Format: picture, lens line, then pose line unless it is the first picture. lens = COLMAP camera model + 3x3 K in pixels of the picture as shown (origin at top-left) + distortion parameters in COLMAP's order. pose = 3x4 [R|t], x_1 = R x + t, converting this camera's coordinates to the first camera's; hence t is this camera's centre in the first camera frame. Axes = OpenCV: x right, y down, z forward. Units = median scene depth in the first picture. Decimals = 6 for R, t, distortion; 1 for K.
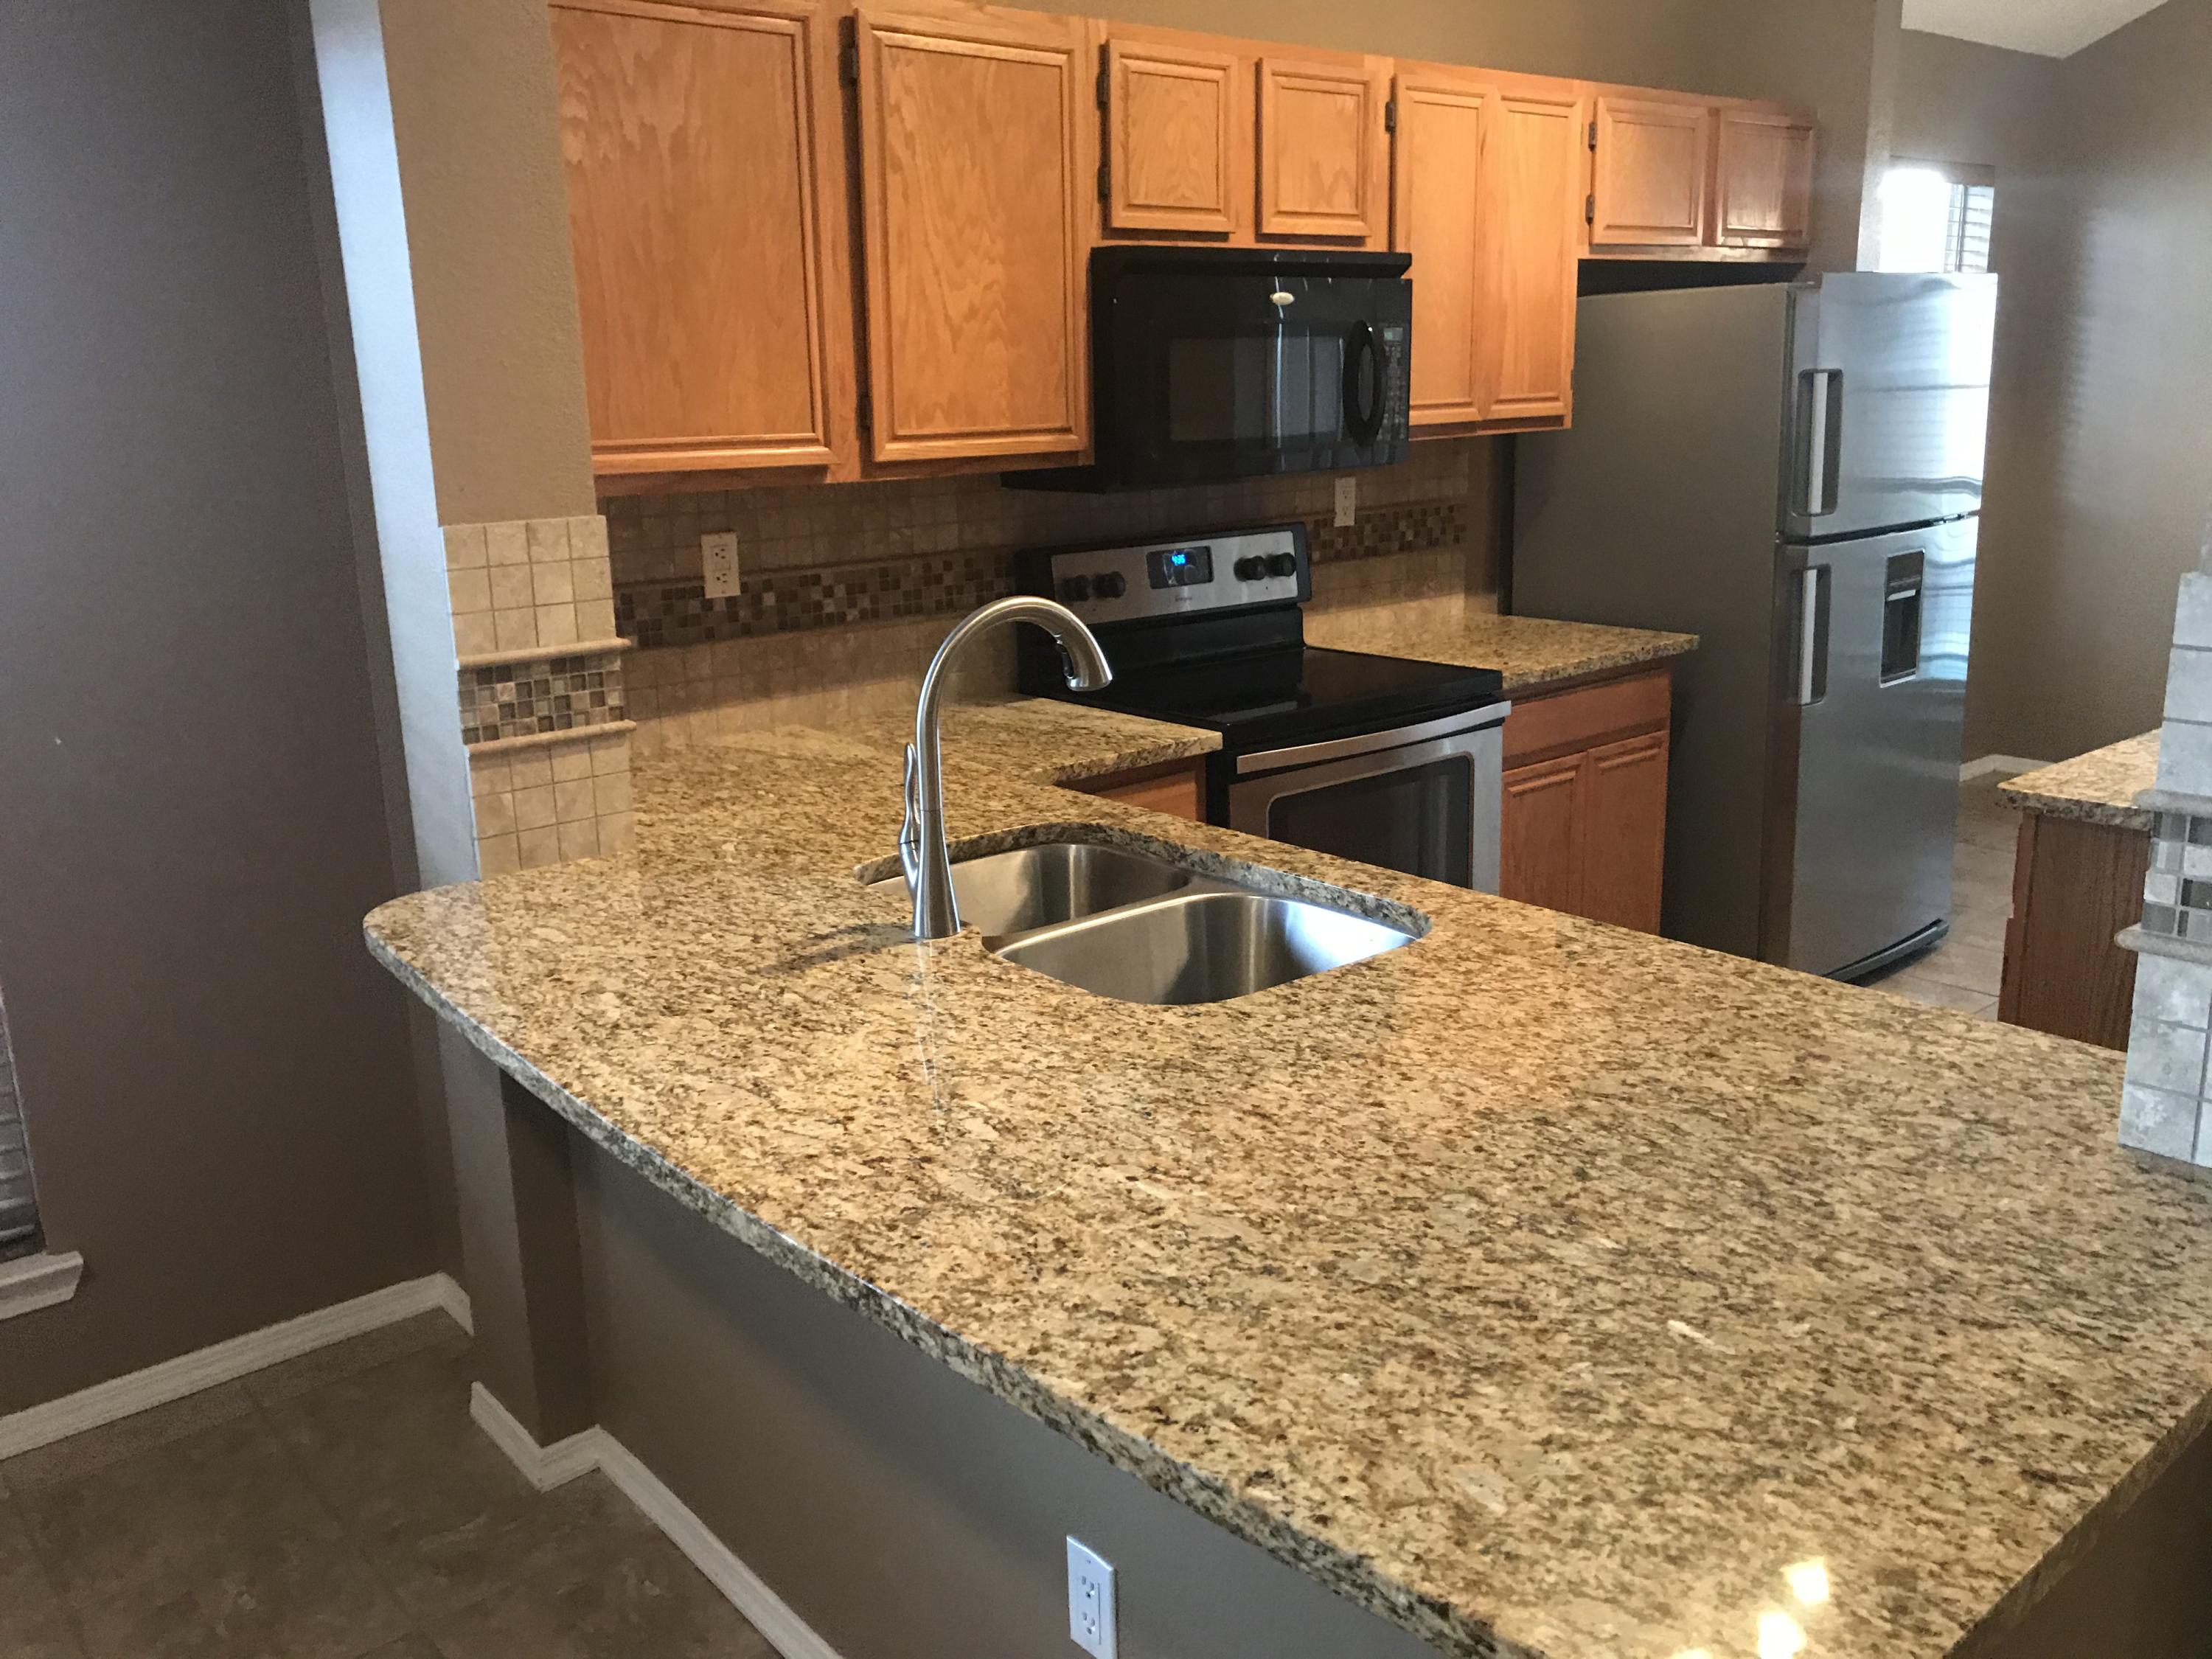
lens RADIAL K [[1827.0, 0, 1107.5], [0, 1827.0, 834.0], [0, 0, 1]] dist [0.032064, -0.043647]
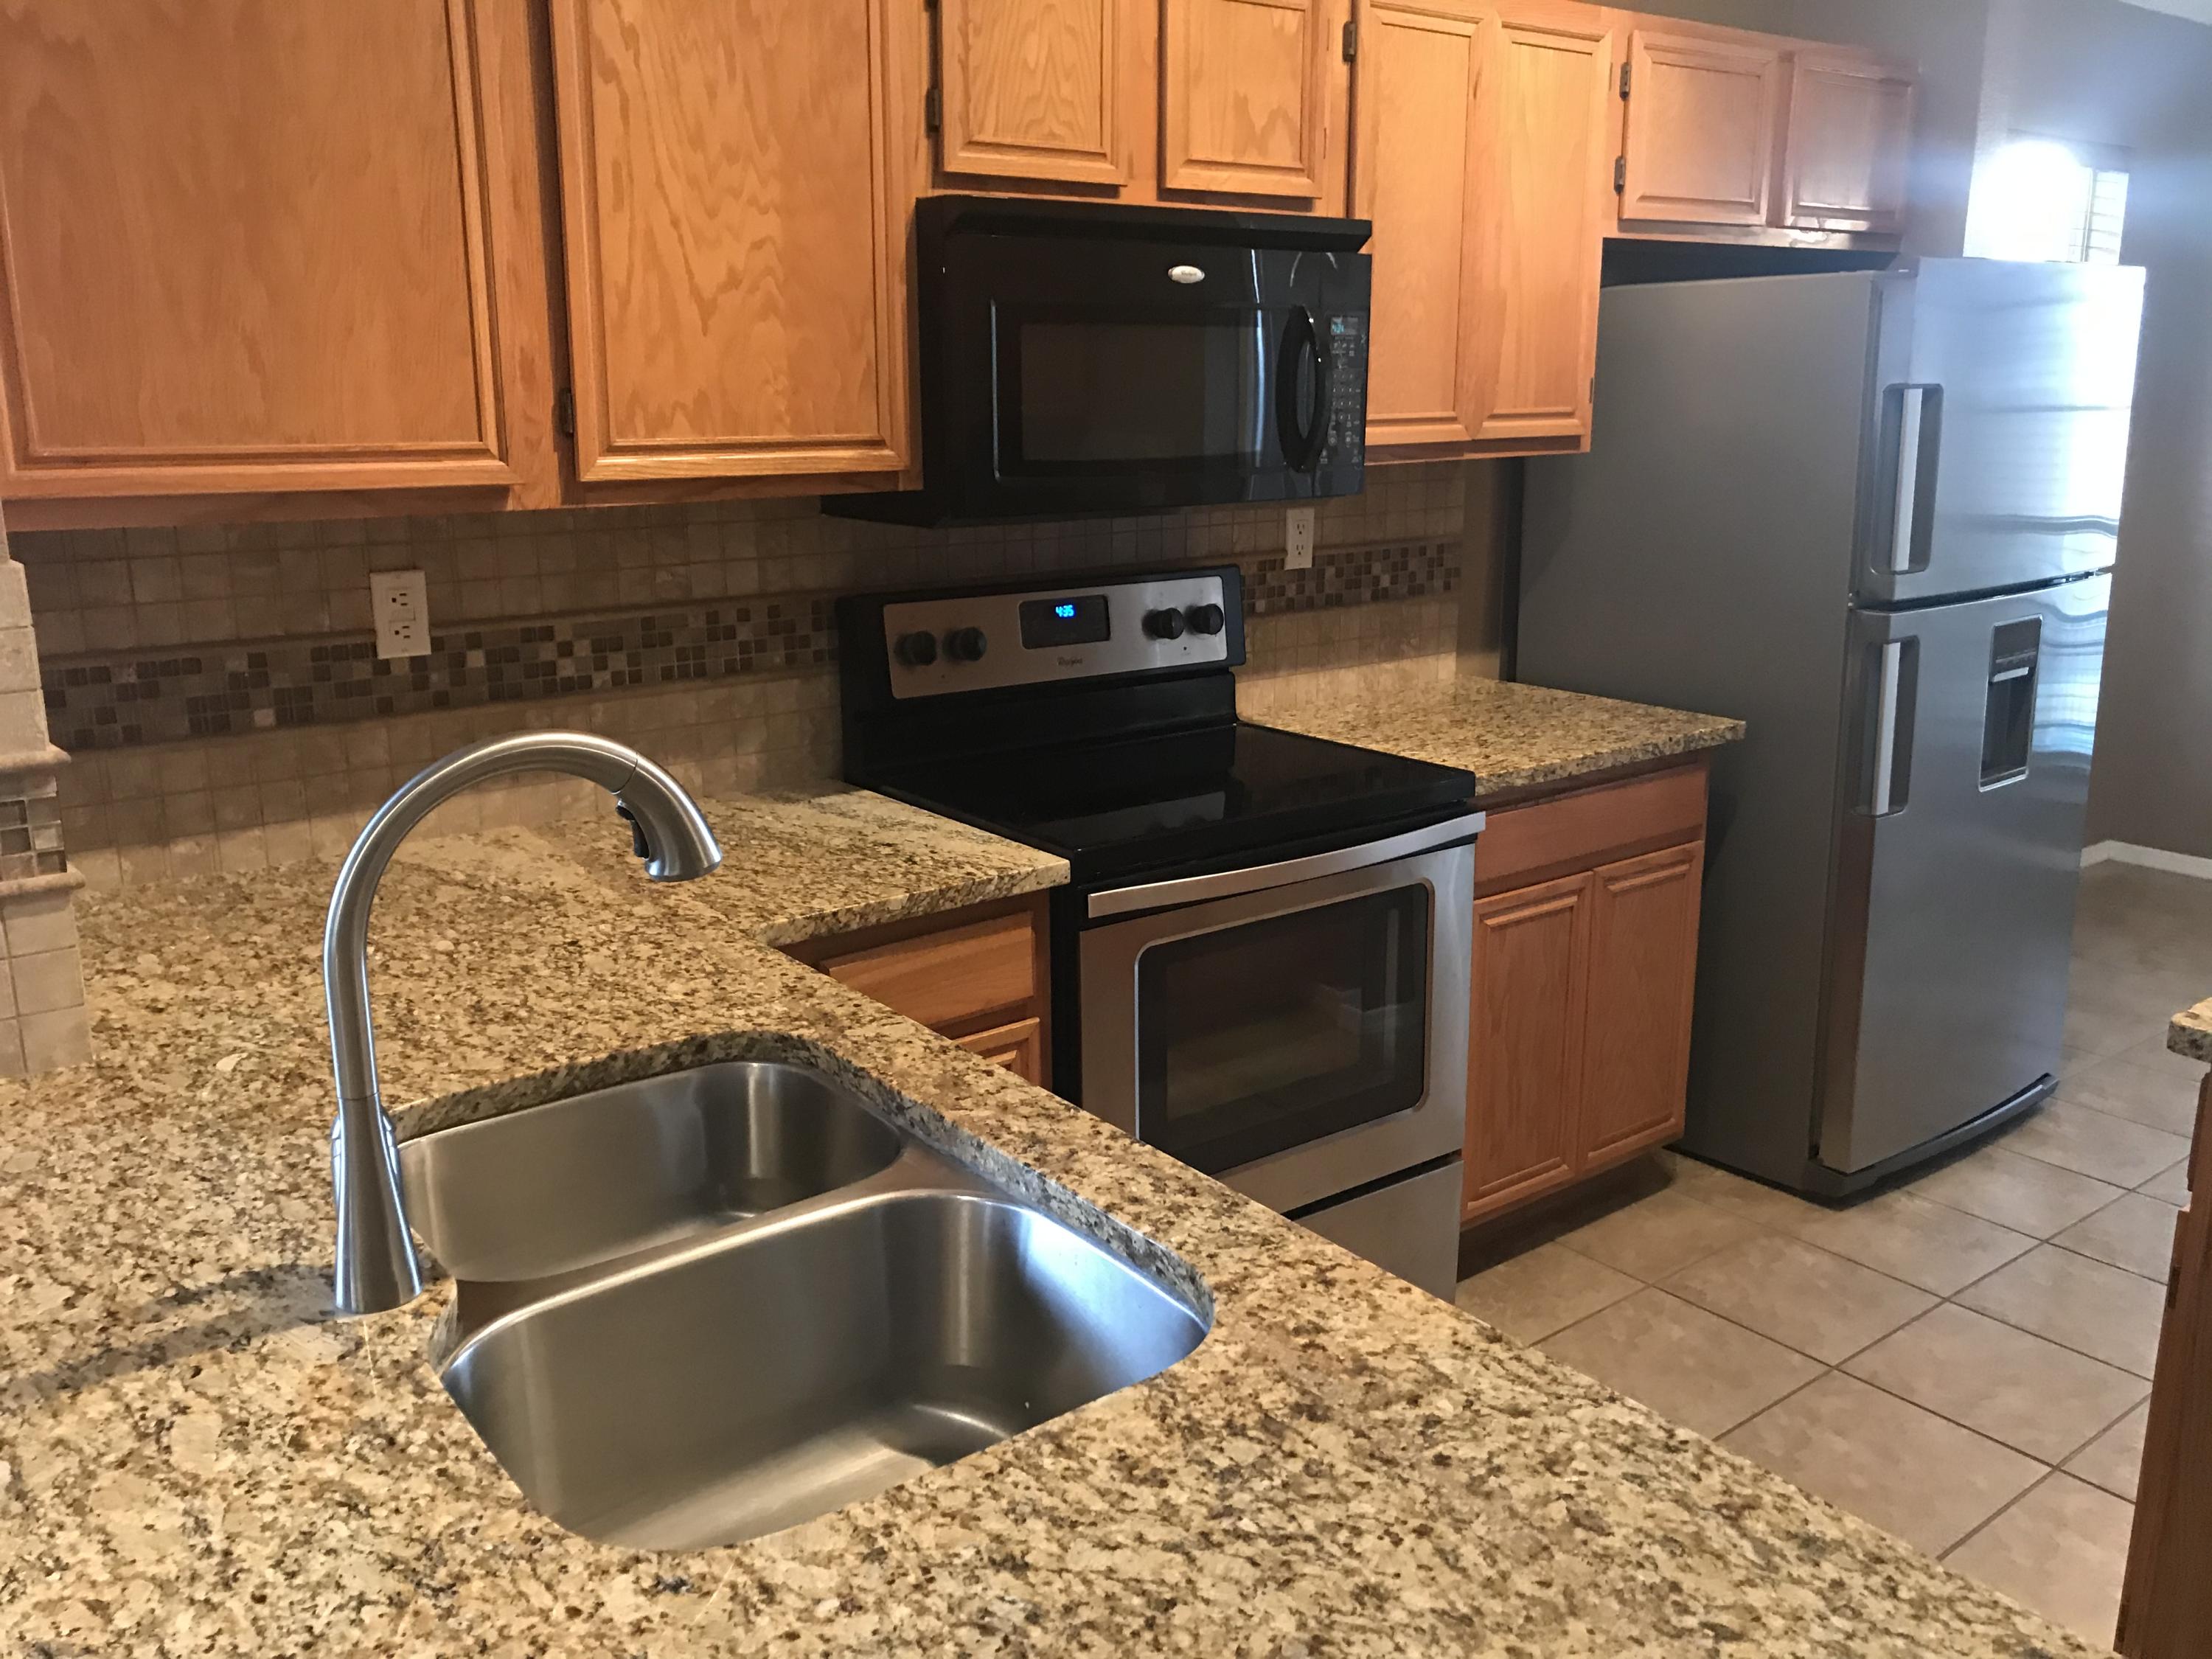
lens RADIAL K [[1827.0, 0, 1106.1], [0, 1827.0, 811.5], [0, 0, 1]] dist [0.032064, -0.043647]
pose [[0.998788, 0.031004, -0.038239, 0.130023], [-0.031417, 0.999454, -0.010247, -0.084887], [0.037901, 0.011436, 0.999216, 0.334922]]
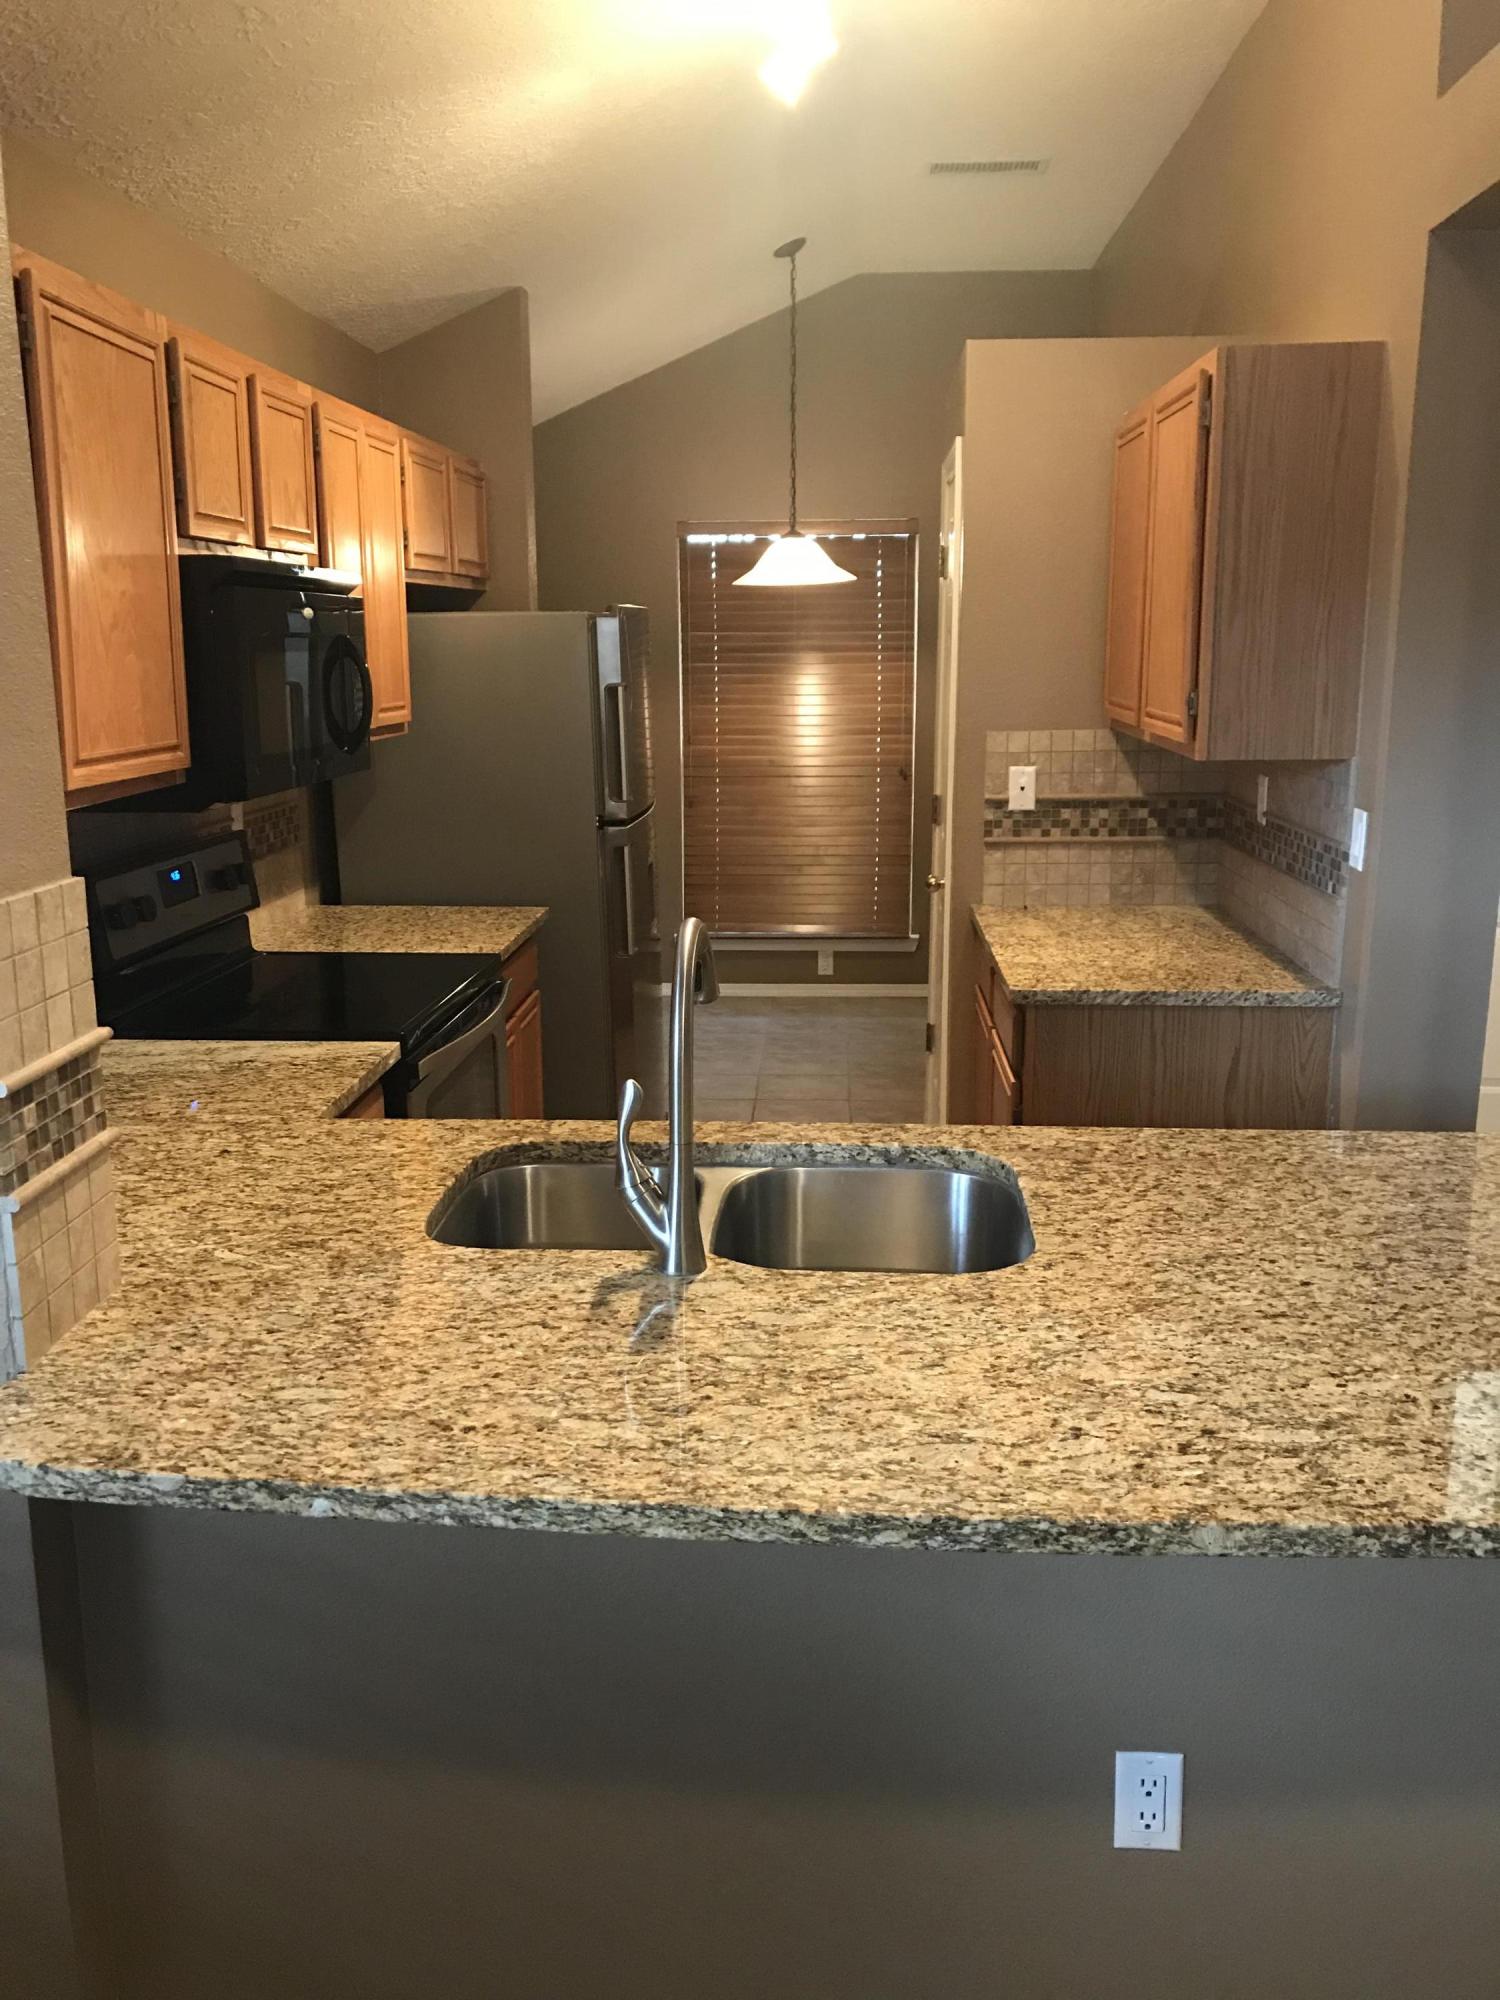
lens RADIAL K [[1651.9, 0, 755.4], [0, 1651.9, 1004.2], [0, 0, 1]] dist [0.032064, -0.043647]
pose [[0.689519, -0.138064, 0.710987, -0.549252], [0.170047, 0.985083, 0.026377, -0.082845], [-0.704023, 0.102713, 0.702711, 0.274193]]
